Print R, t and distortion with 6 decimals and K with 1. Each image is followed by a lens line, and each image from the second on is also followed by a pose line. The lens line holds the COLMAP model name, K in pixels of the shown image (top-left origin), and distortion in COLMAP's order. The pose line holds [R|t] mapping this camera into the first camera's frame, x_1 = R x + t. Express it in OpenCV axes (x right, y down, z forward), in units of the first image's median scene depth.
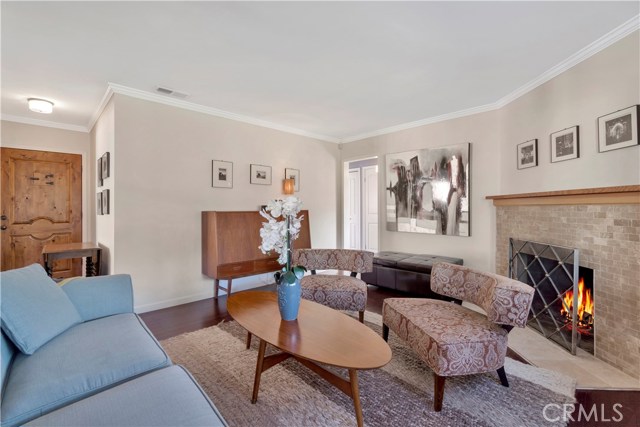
lens RADIAL K [[280.5, 0, 316.4], [0, 280.5, 205.6], [0, 0, 1]] dist [-0.003558, -0.000508]
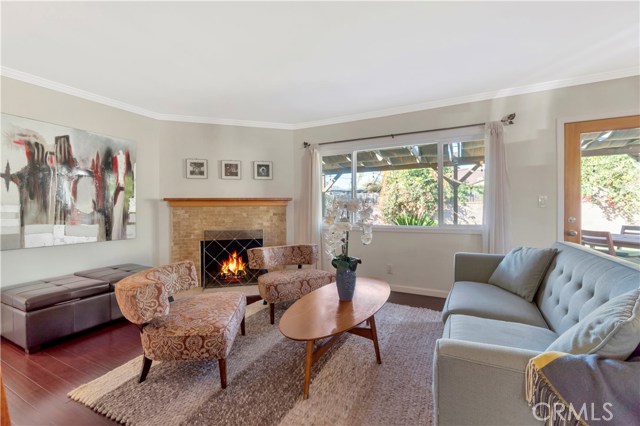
lens RADIAL K [[277.4, 0, 315.4], [0, 277.4, 210.0], [0, 0, 1]] dist [-0.004814, -0.000748]
pose [[-0.321483, -0.003648, 0.946908, -0.536604], [0.001696, 0.999989, 0.004428, 0.009068], [-0.946914, 0.003029, -0.321473, 0.686920]]
